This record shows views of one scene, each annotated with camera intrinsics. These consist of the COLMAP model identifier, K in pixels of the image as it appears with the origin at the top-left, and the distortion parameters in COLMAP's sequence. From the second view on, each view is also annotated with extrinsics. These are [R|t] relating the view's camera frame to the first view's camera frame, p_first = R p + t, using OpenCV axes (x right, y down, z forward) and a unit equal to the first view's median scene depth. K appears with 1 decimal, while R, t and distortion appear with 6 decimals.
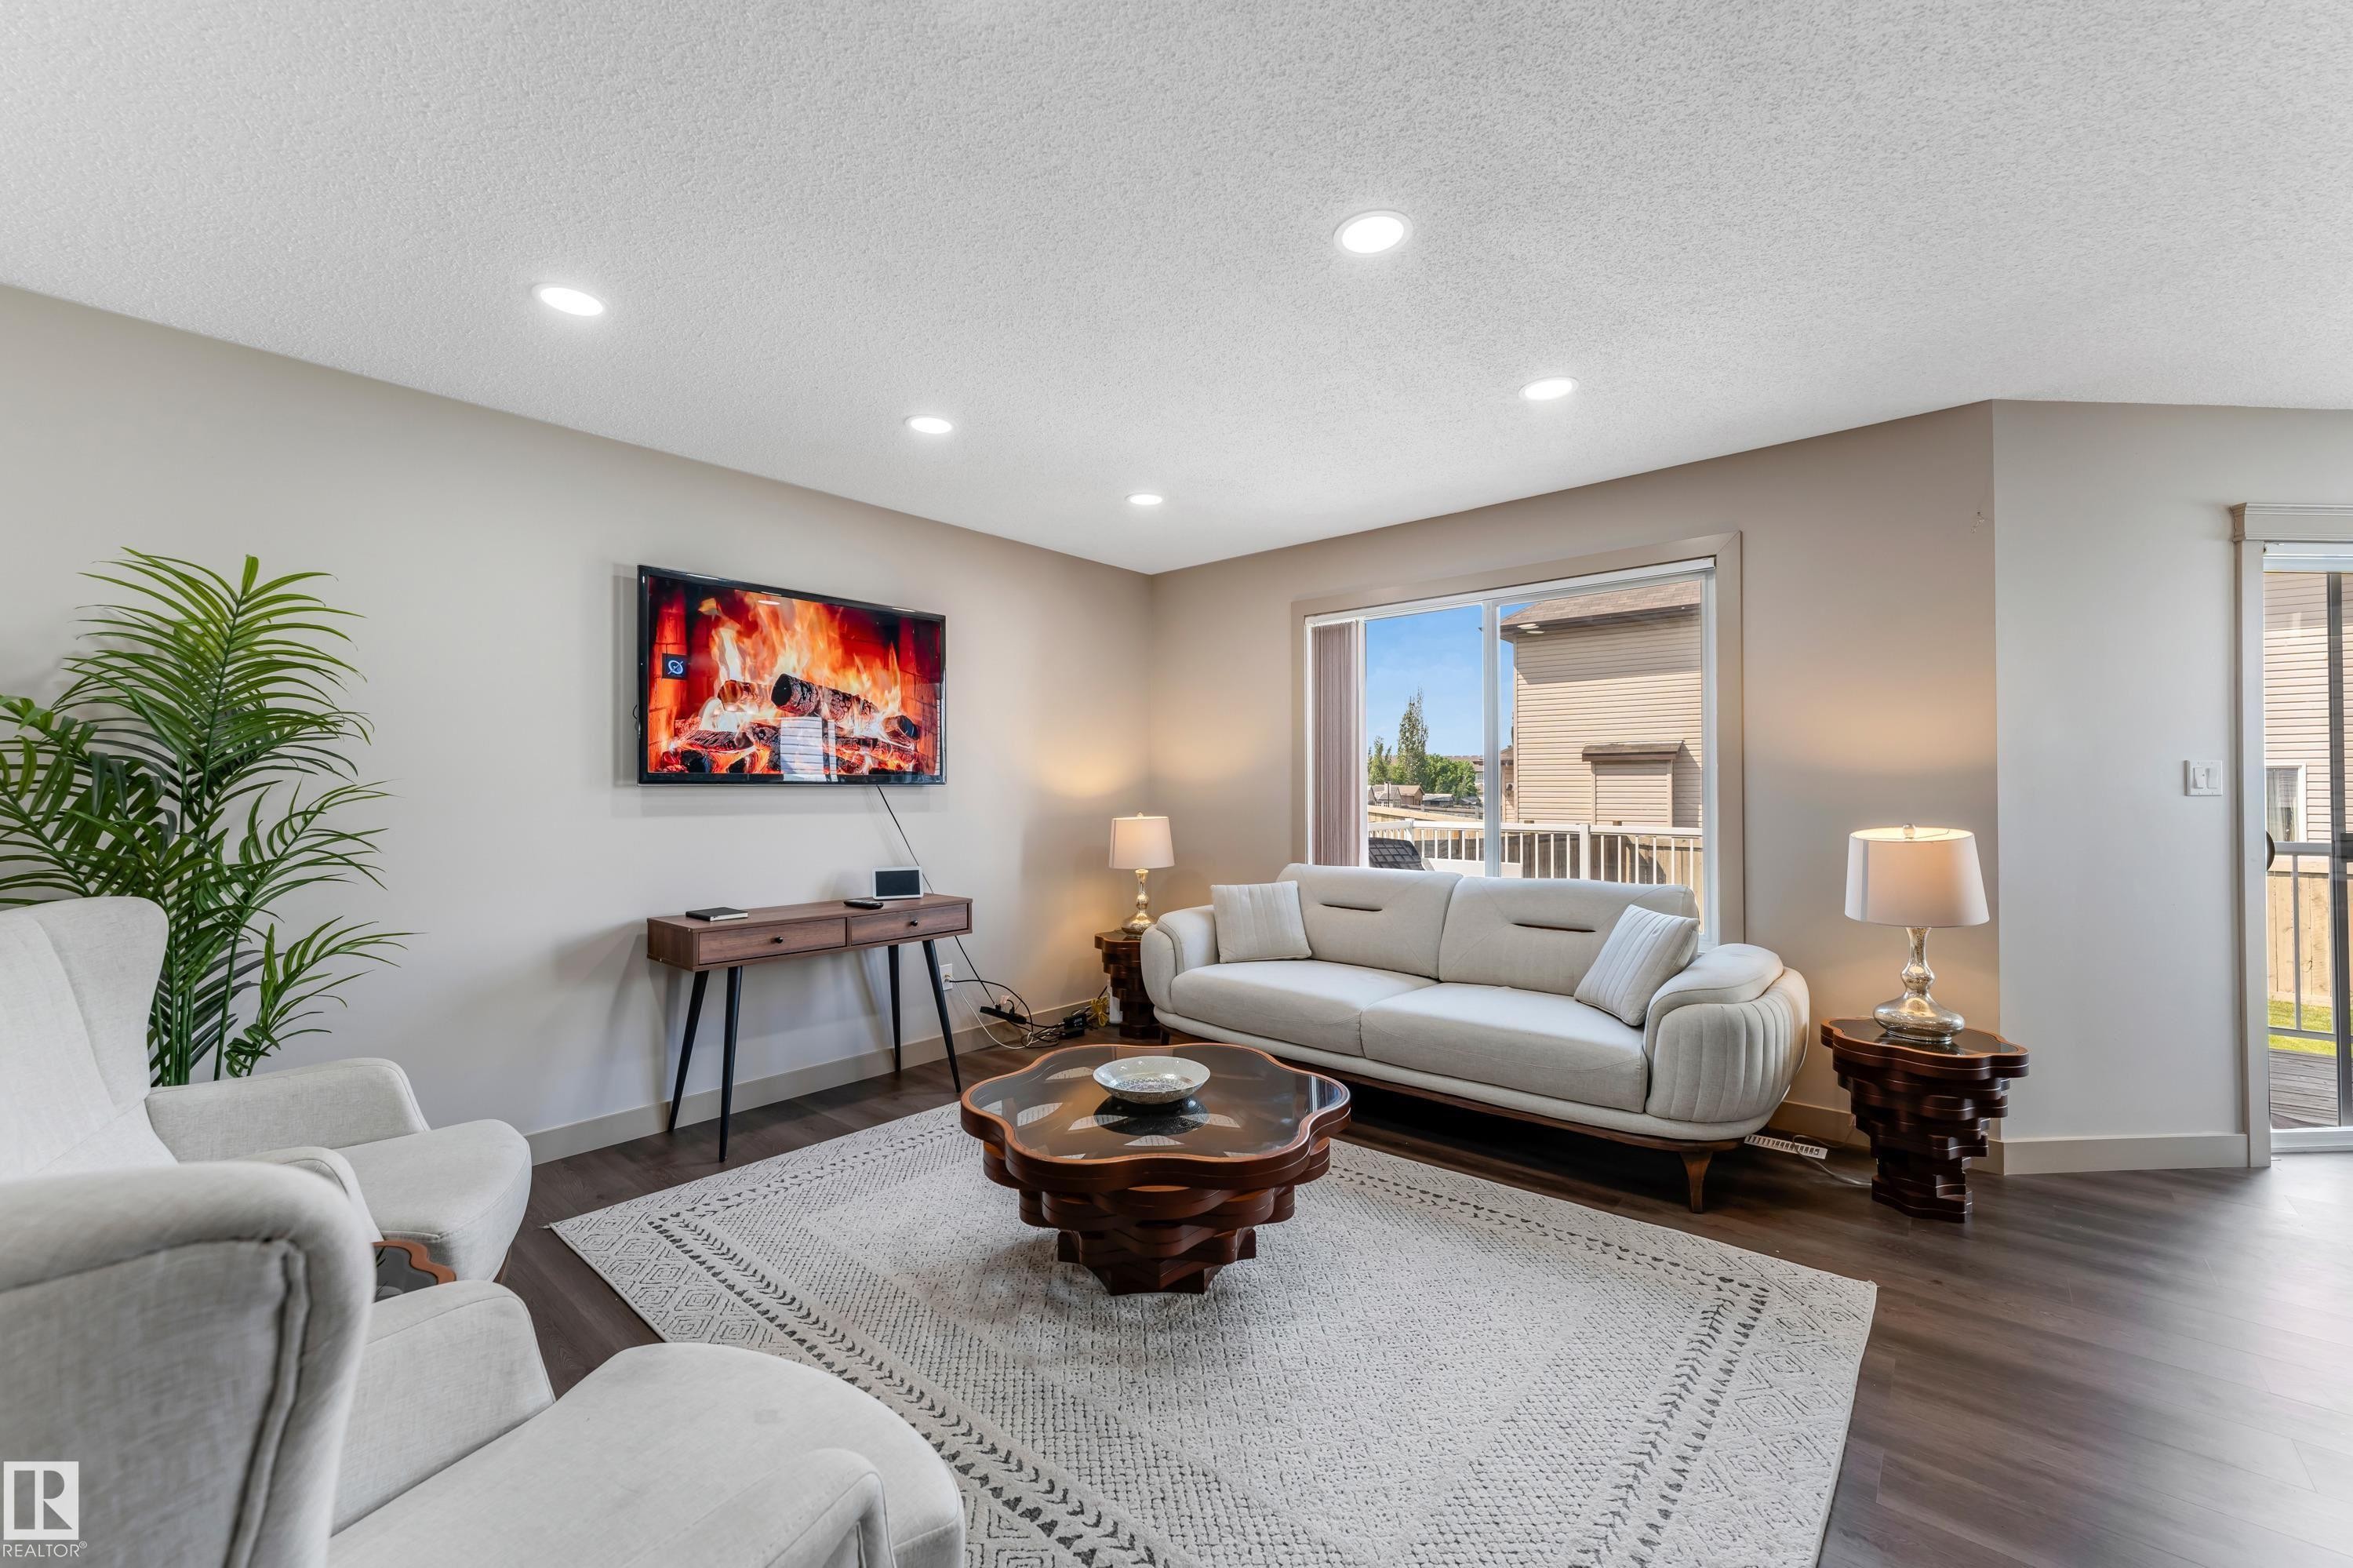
lens RADIAL K [[939.1, 0, 1160.7], [0, 939.1, 785.6], [0, 0, 1]] dist [0.000006, -0.000463]
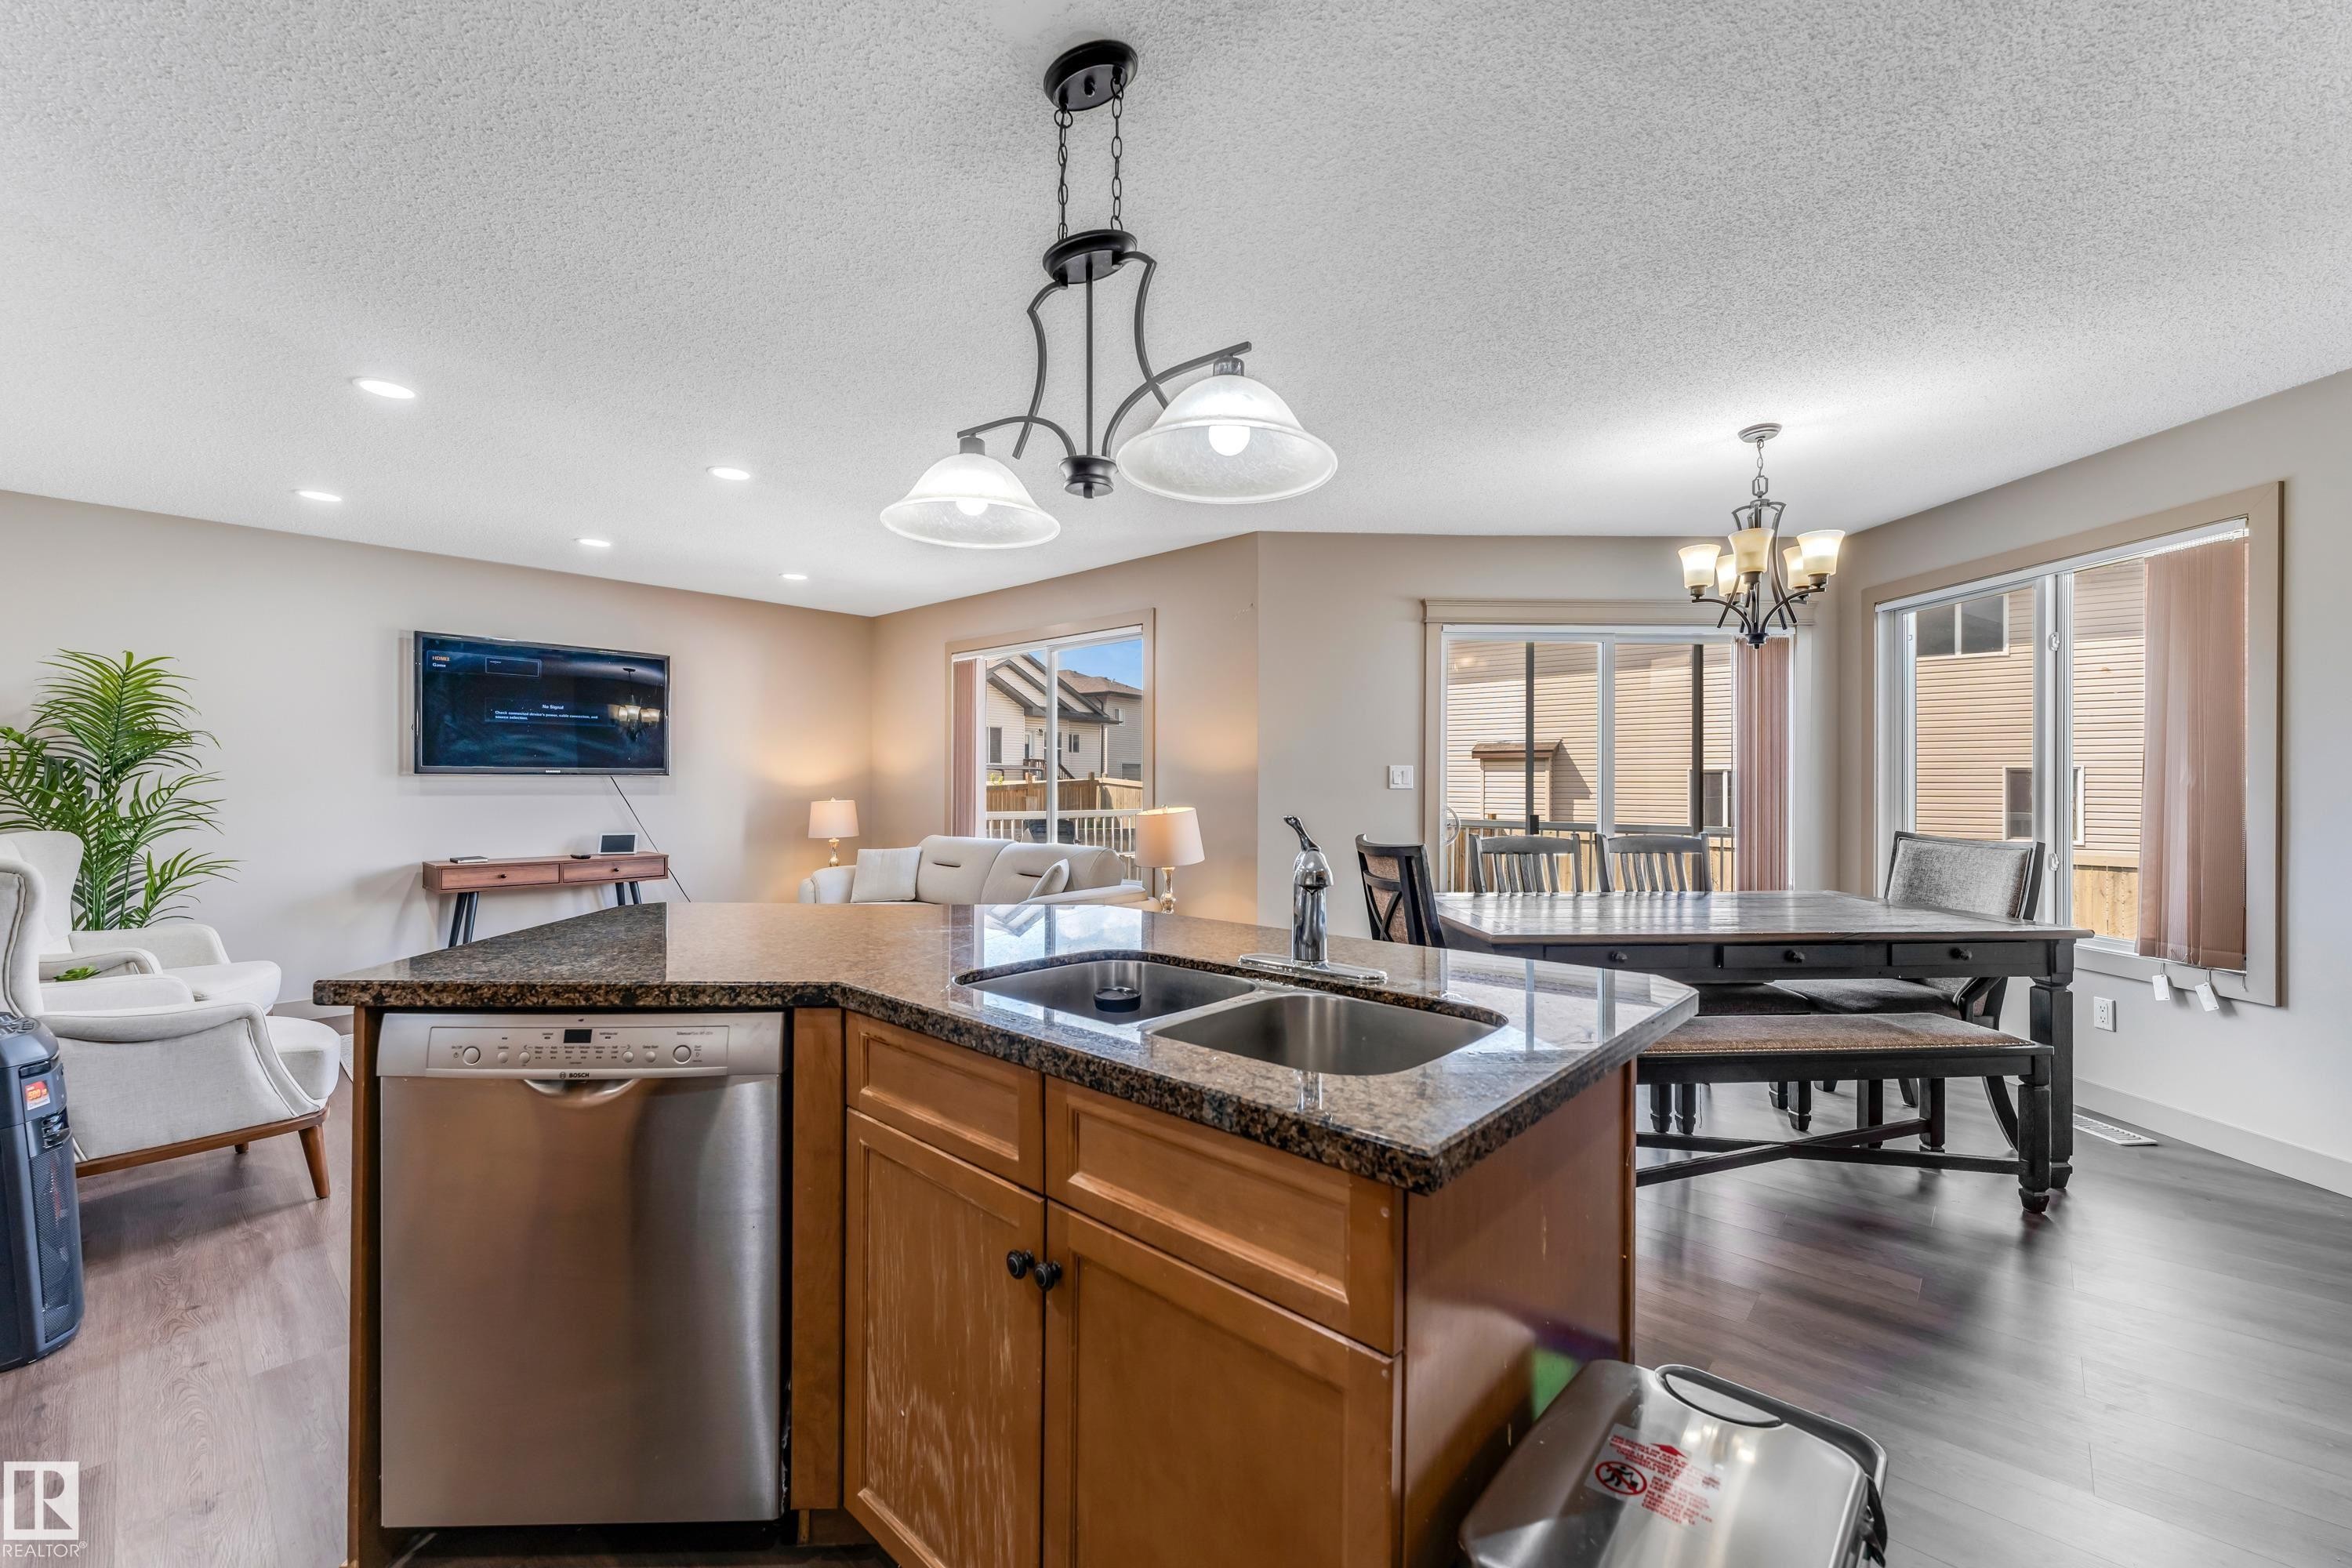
lens RADIAL K [[942.8, 0, 1155.2], [0, 942.8, 775.5], [0, 0, 1]] dist [0.000355, -0.000294]
pose [[0.999618, 0.007381, -0.026644, 0.699757], [-0.007463, 0.999968, -0.002978, -0.003397], [0.026621, 0.003176, 0.999641, -0.510566]]
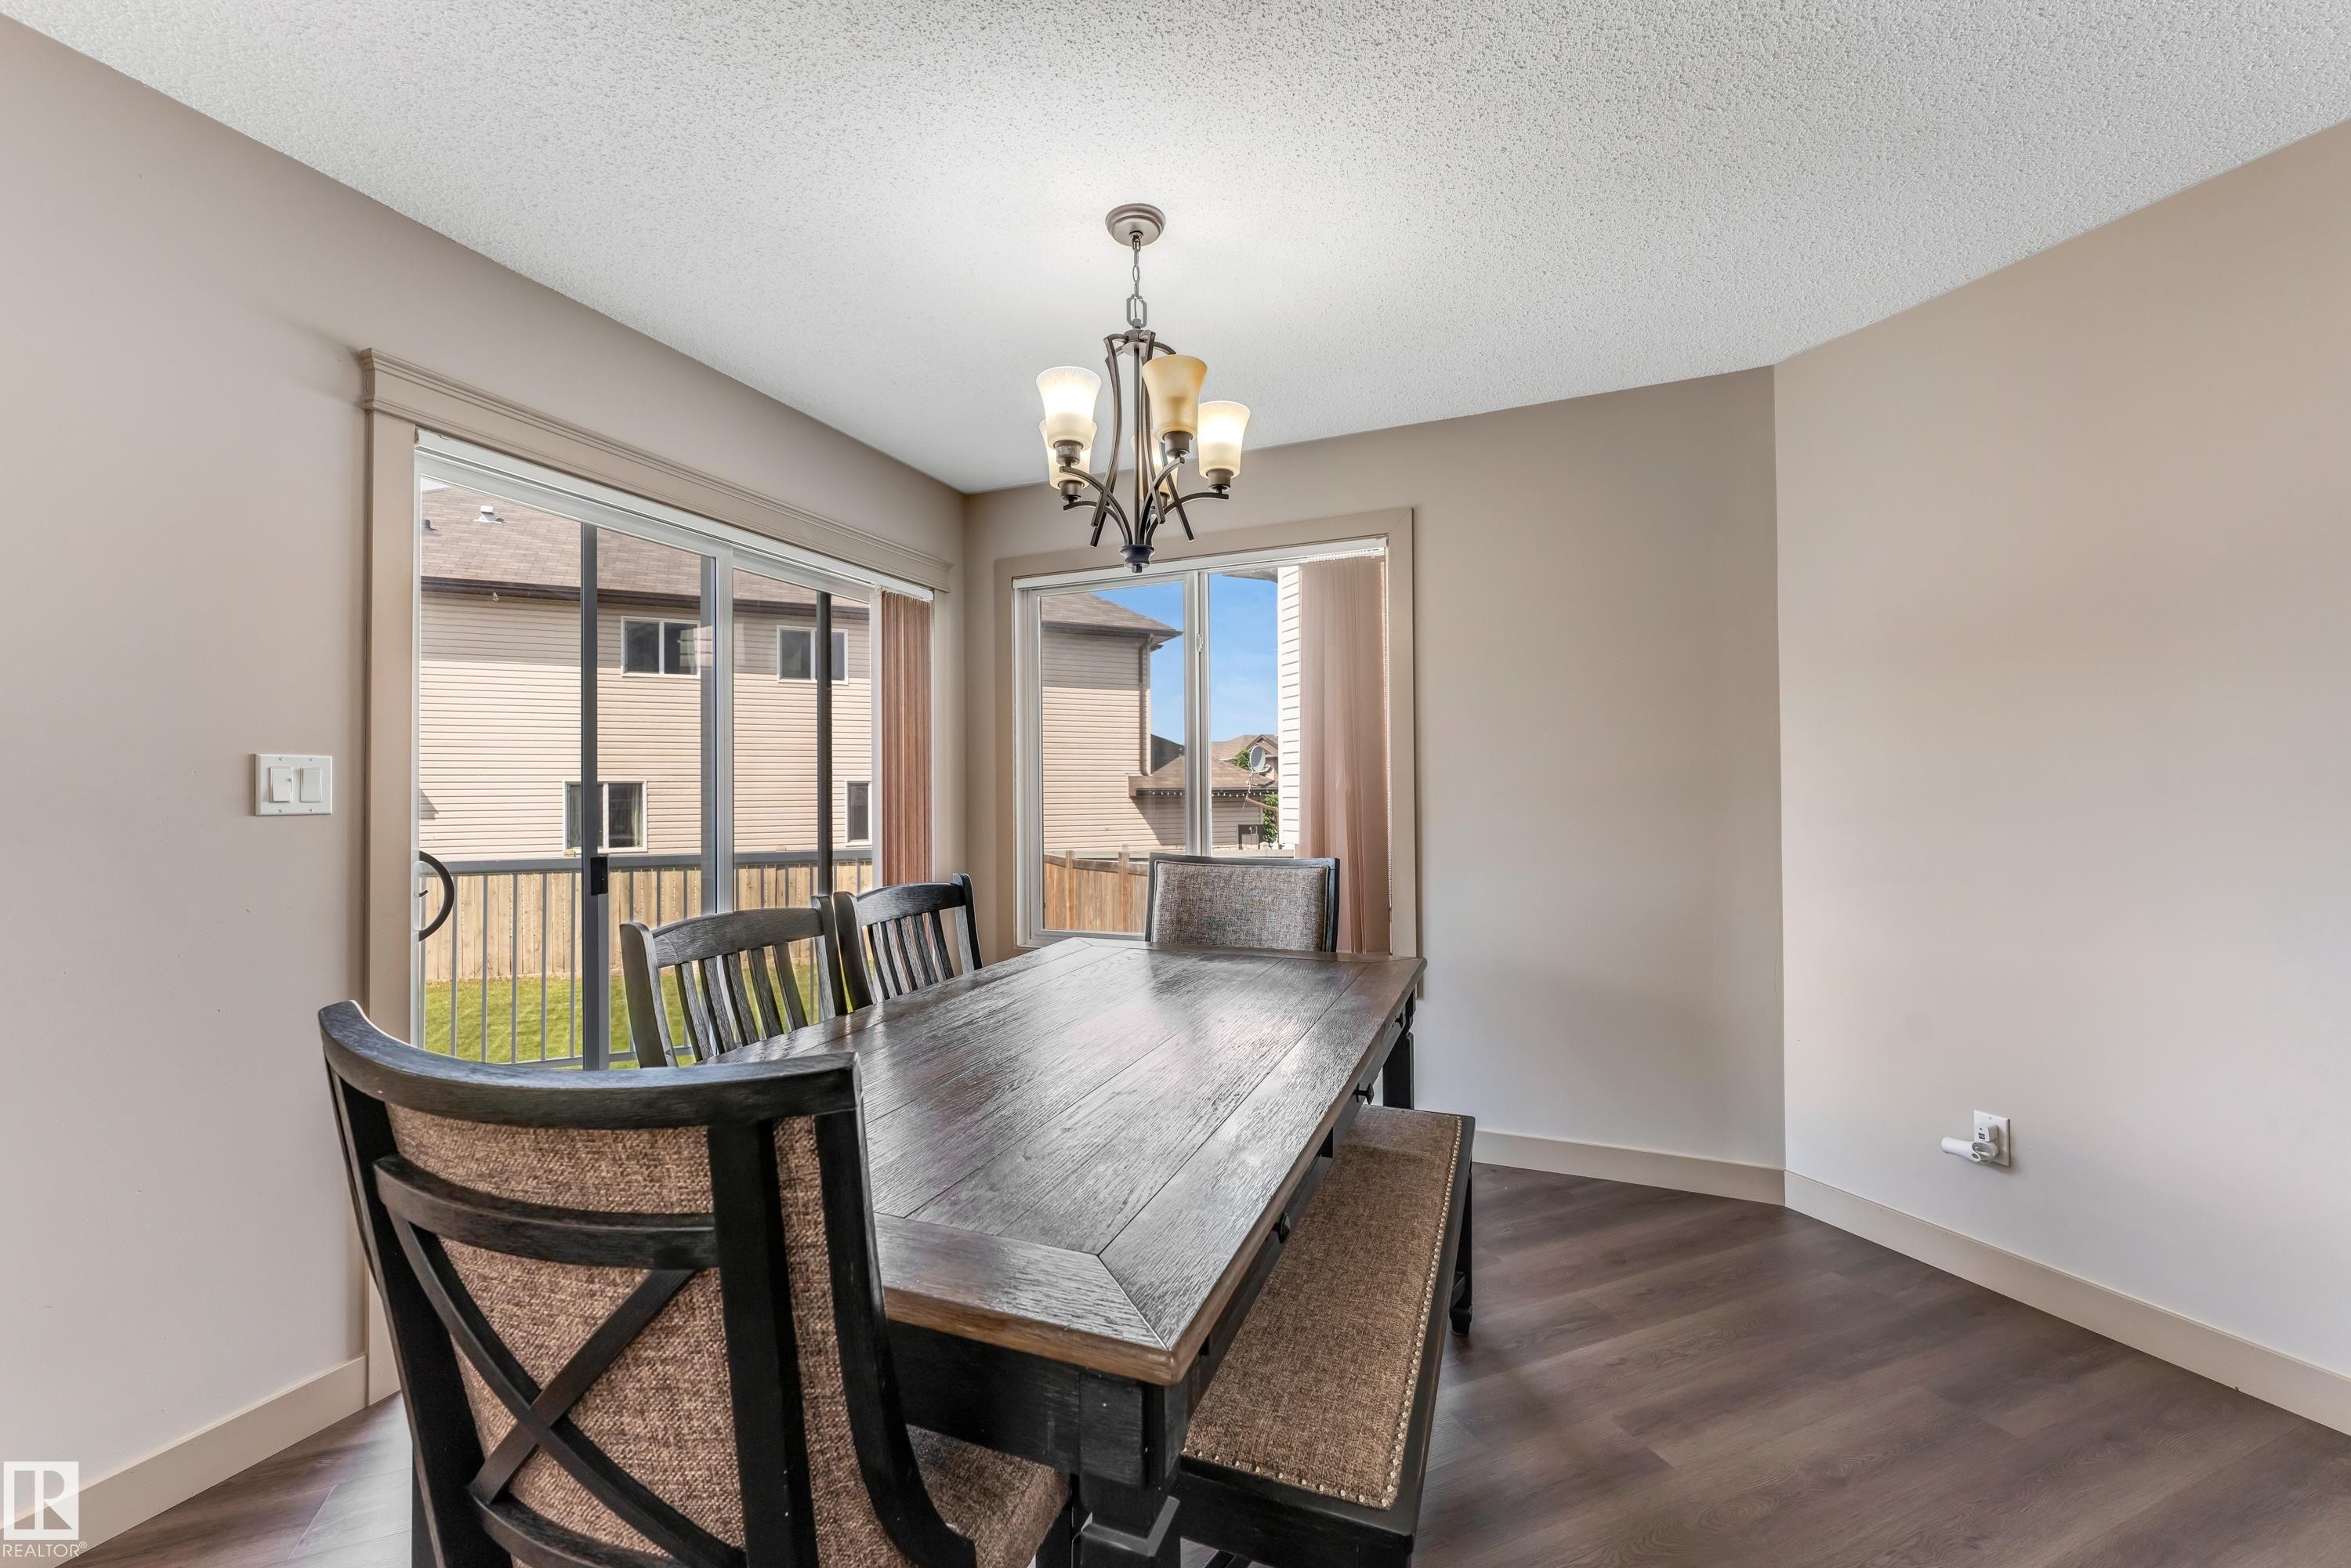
lens RADIAL K [[942.4, 0, 1154.7], [0, 942.4, 775.5], [0, 0, 1]] dist [0.000355, -0.000294]
pose [[0.458447, 0.017346, 0.888552, 0.774902], [0.003114, 0.999772, -0.021123, 0.000147], [-0.888716, 0.012451, 0.458289, 0.226620]]
